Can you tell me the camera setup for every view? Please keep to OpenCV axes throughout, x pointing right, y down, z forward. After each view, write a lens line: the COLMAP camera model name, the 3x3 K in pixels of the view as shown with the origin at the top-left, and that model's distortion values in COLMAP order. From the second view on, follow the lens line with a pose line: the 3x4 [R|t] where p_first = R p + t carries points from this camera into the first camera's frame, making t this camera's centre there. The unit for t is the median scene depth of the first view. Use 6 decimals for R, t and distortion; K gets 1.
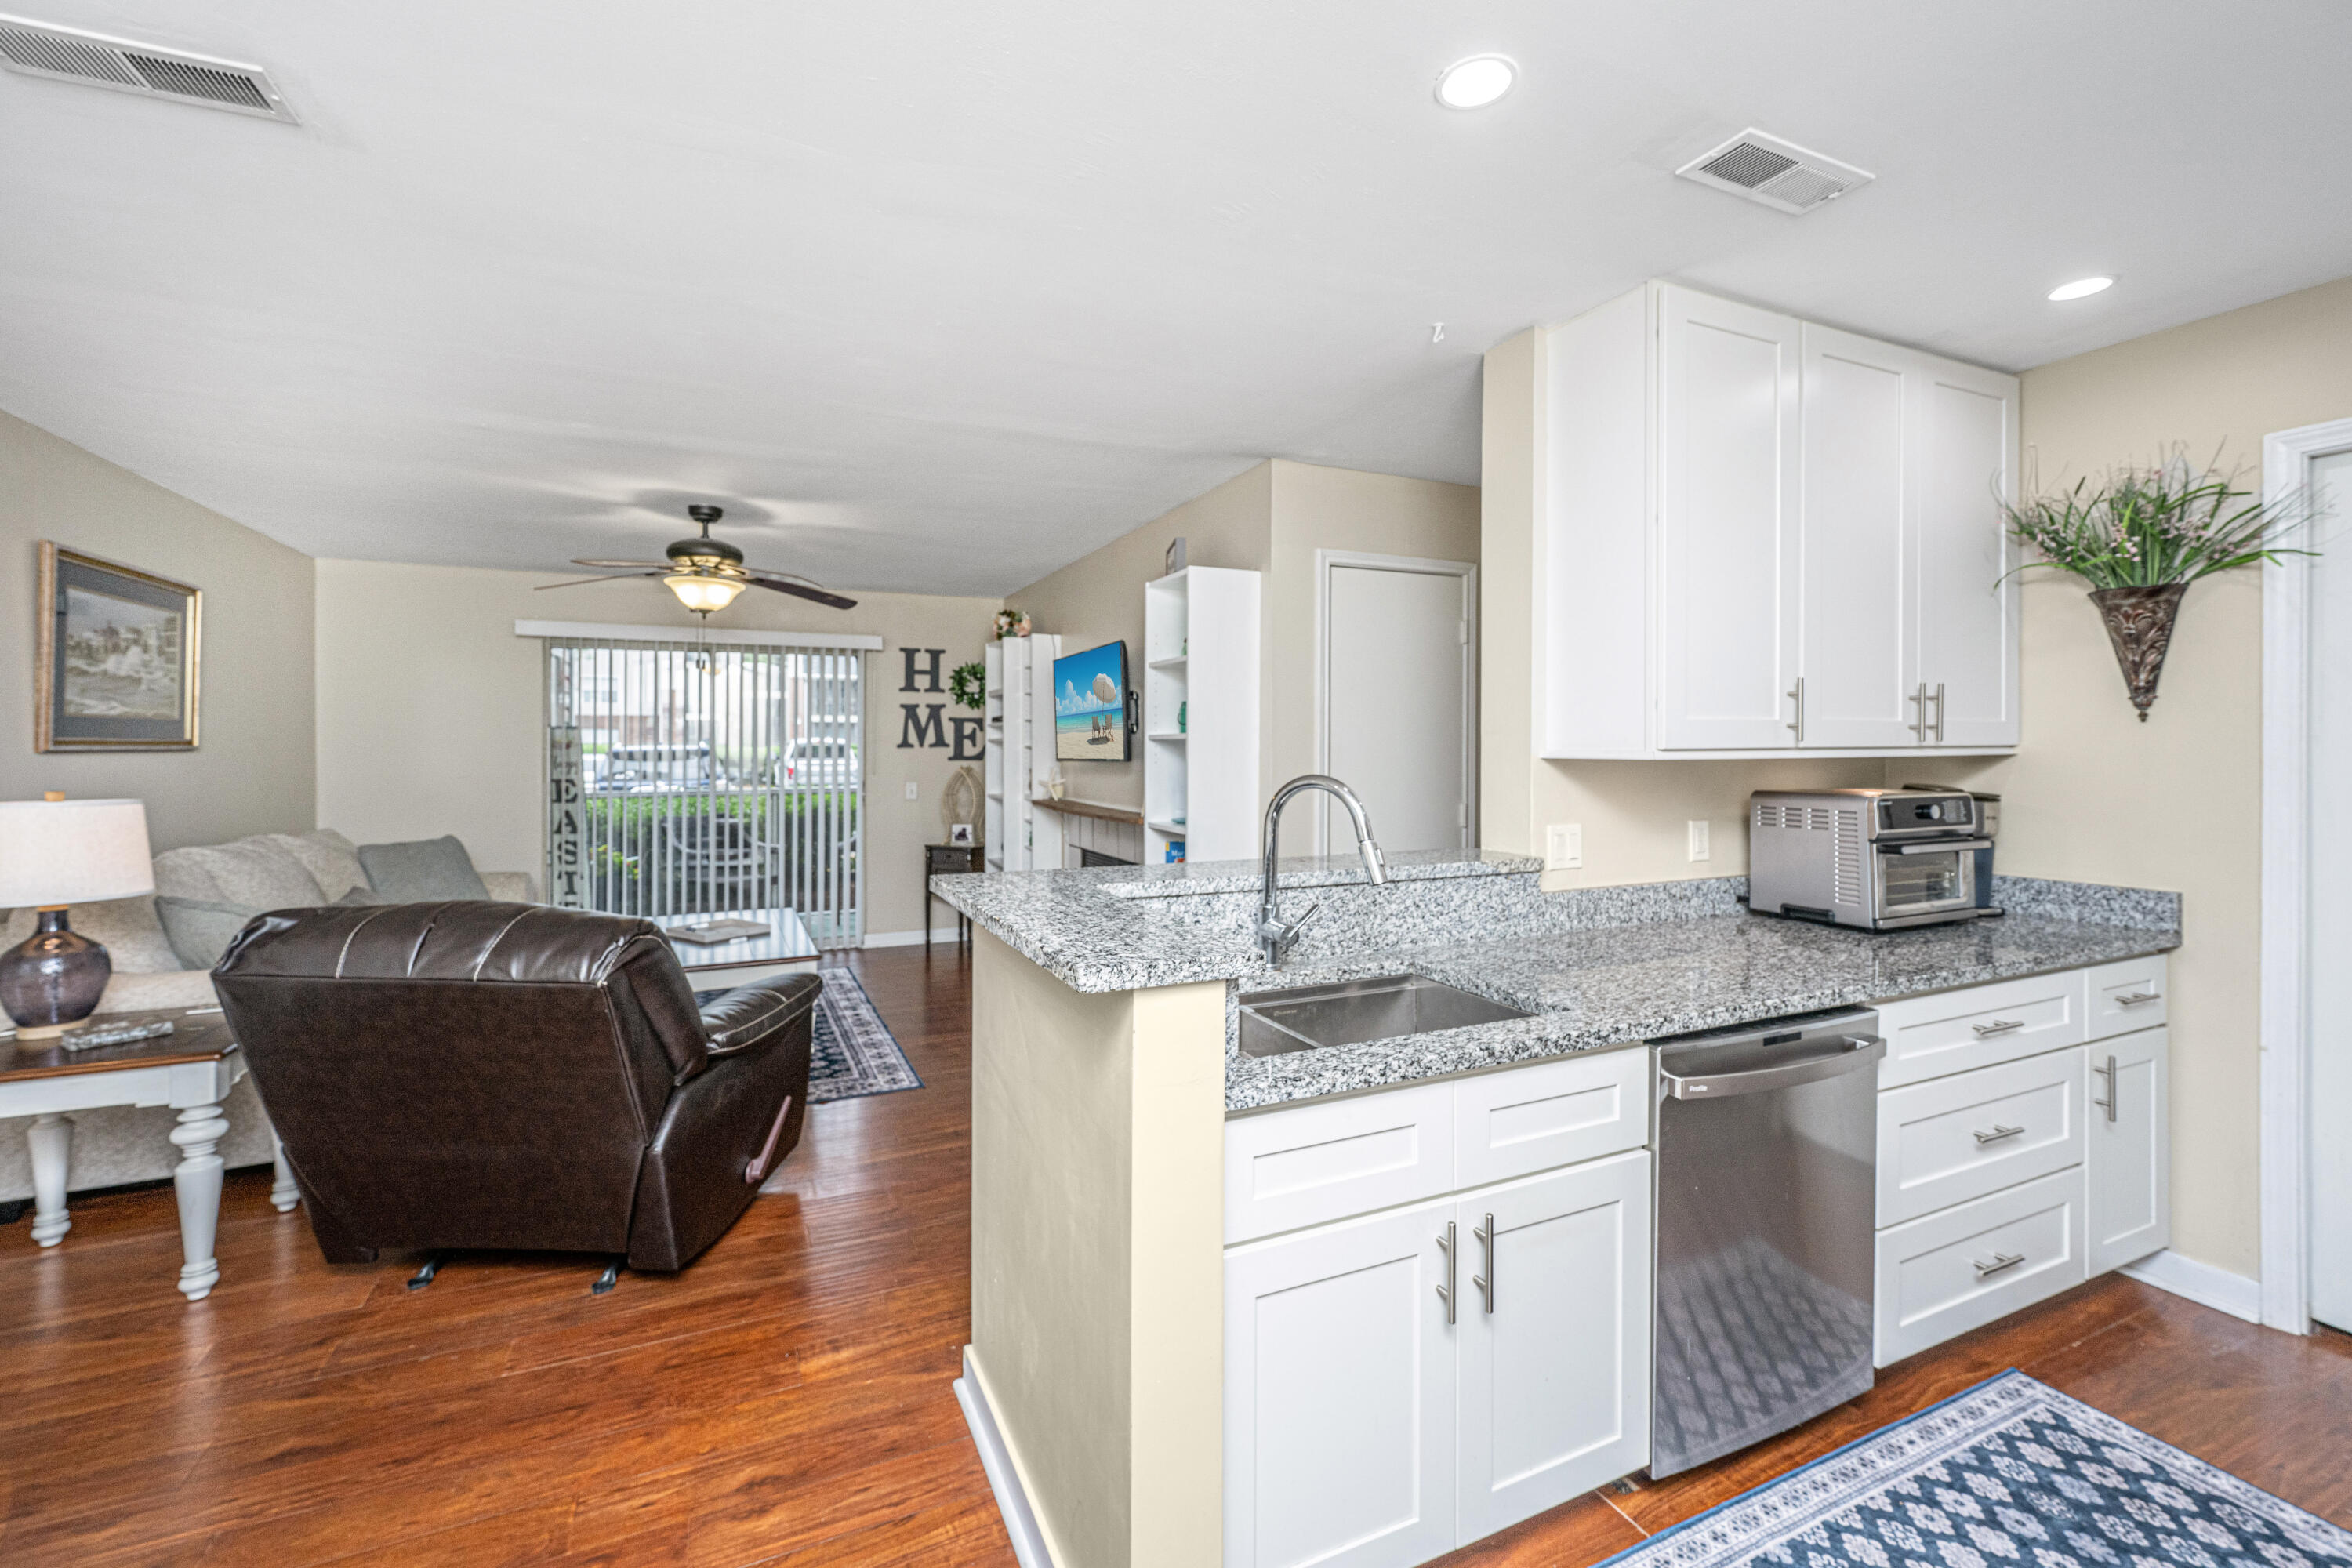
lens RADIAL K [[851.0, 0, 1198.5], [0, 851.0, 736.1], [0, 0, 1]] dist [0.000968, 0.000333]
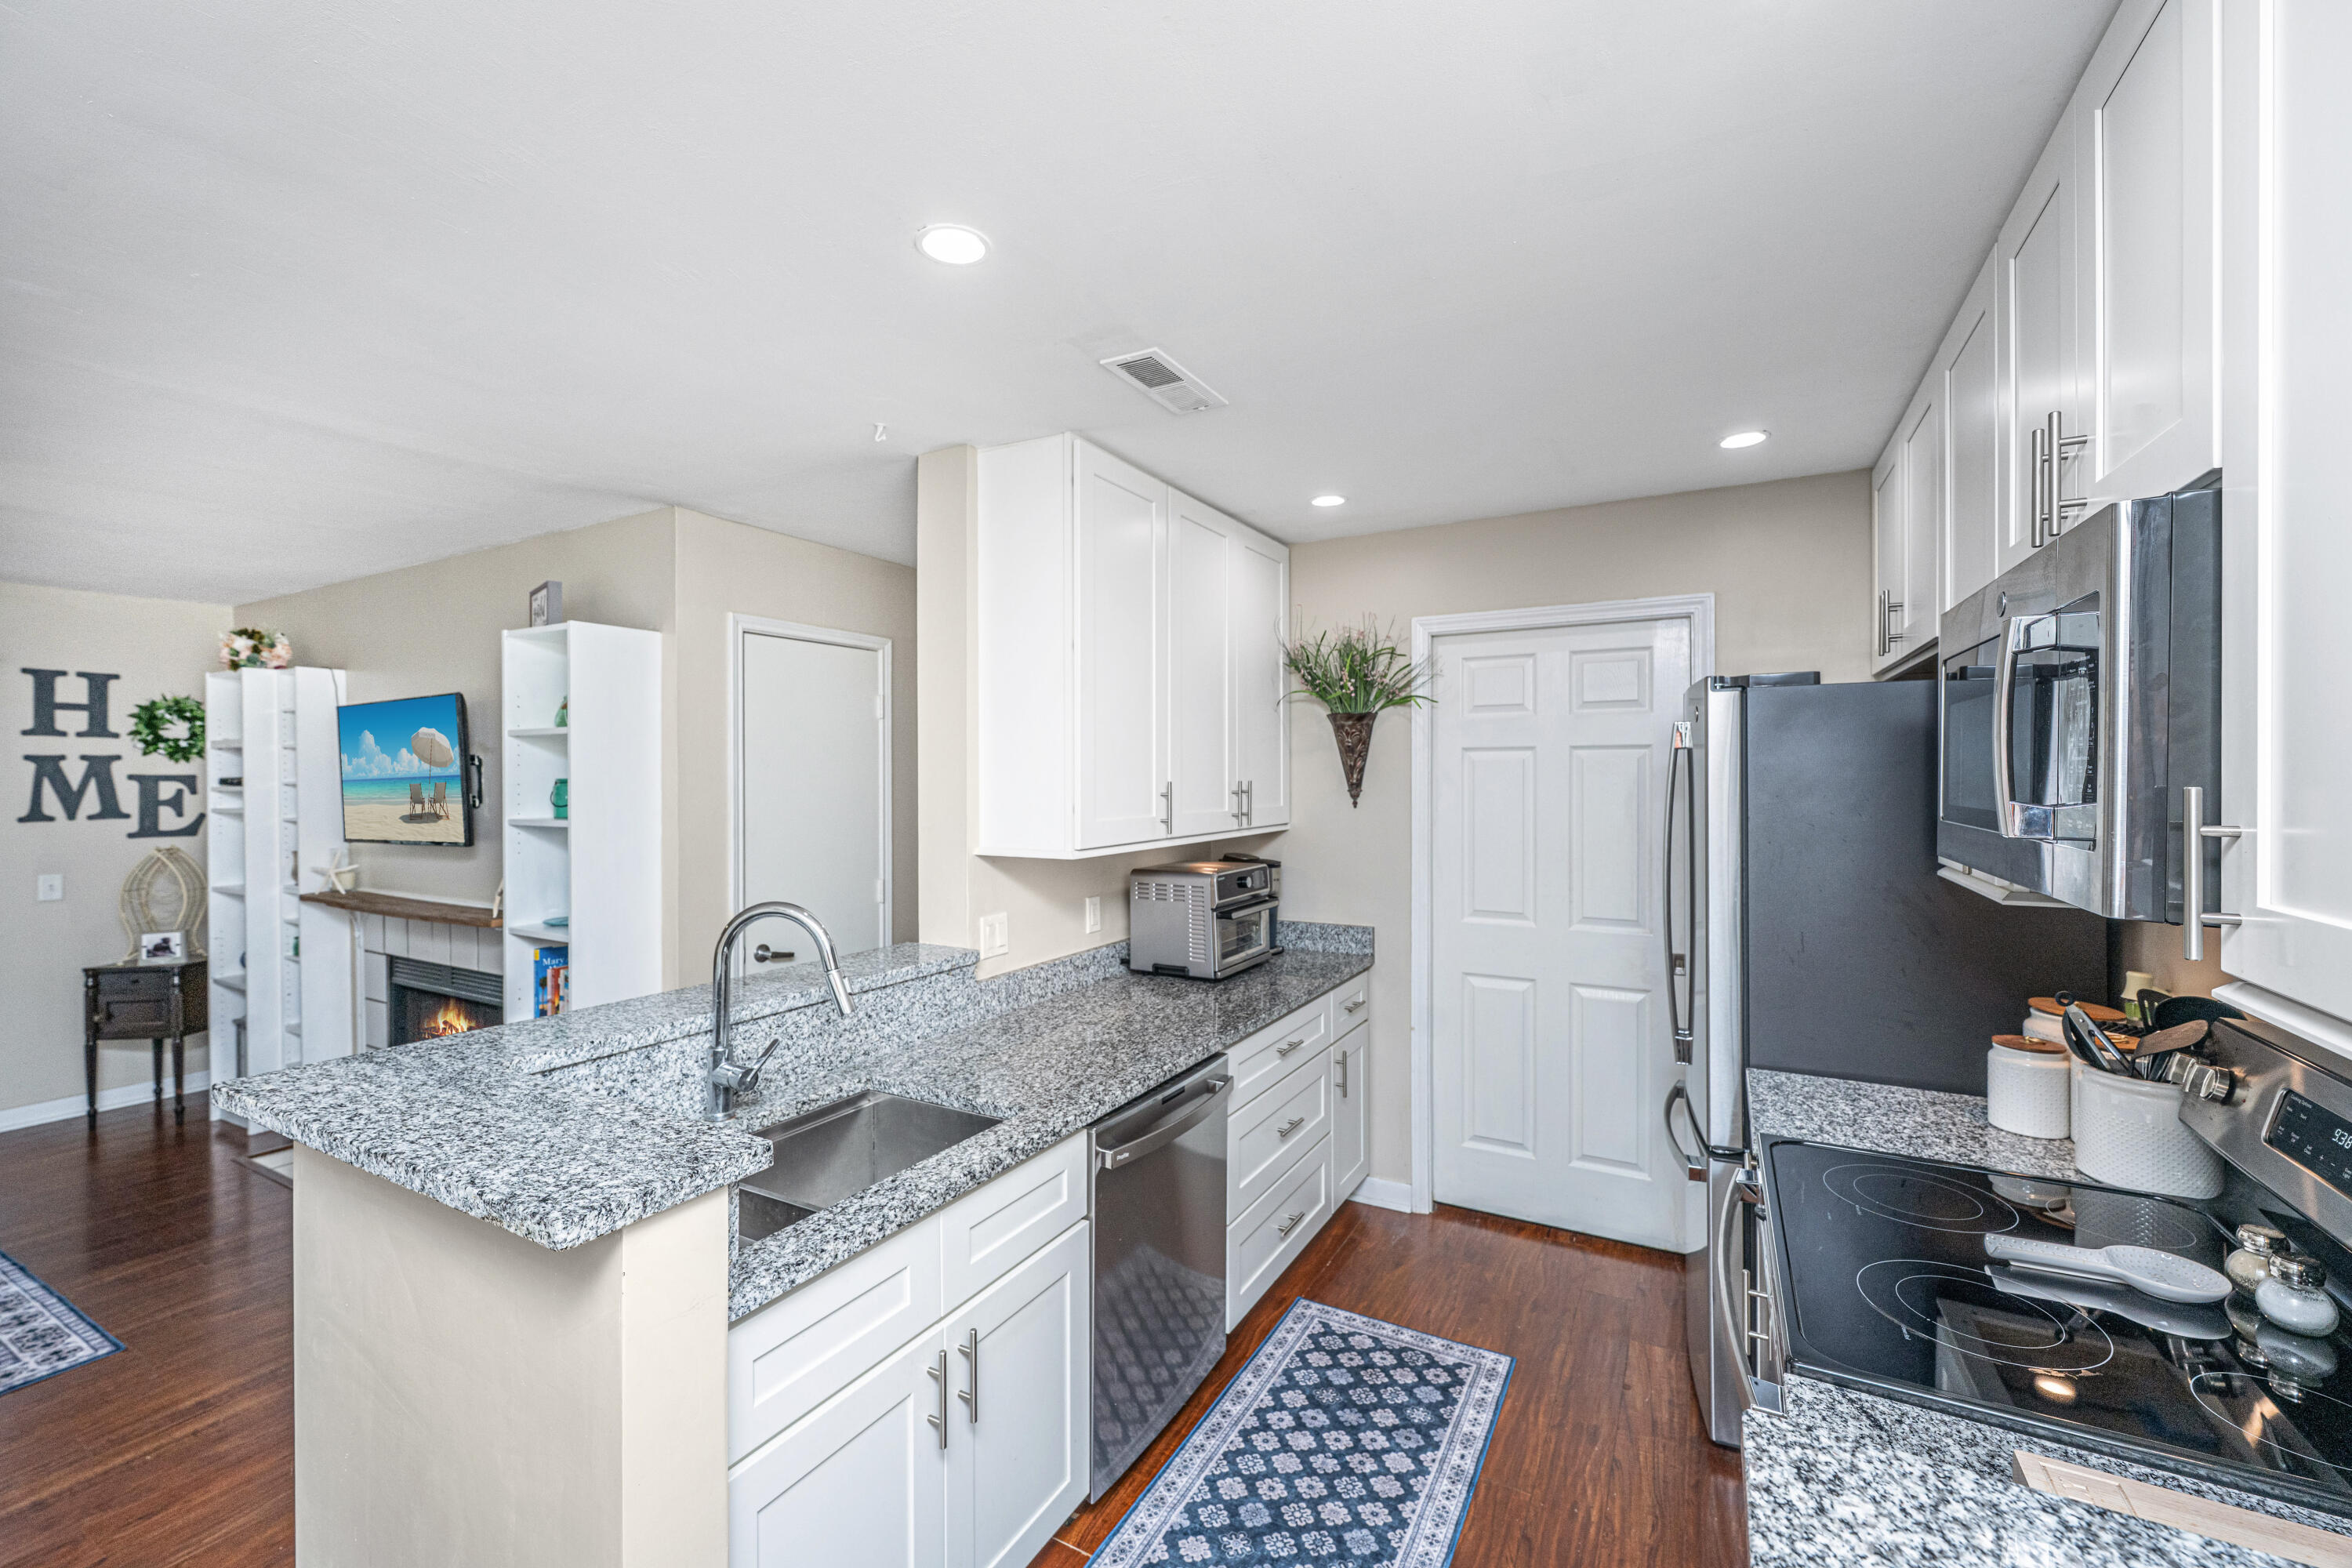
lens RADIAL K [[876.1, 0, 1075.2], [0, 876.1, 779.6], [0, 0, 1]] dist [-0.001041, 0.000335]
pose [[0.847714, 0.000294, 0.530454, -0.075147], [-0.002120, 0.999994, 0.002835, -0.073714], [-0.530450, -0.003528, 0.847709, 0.005039]]
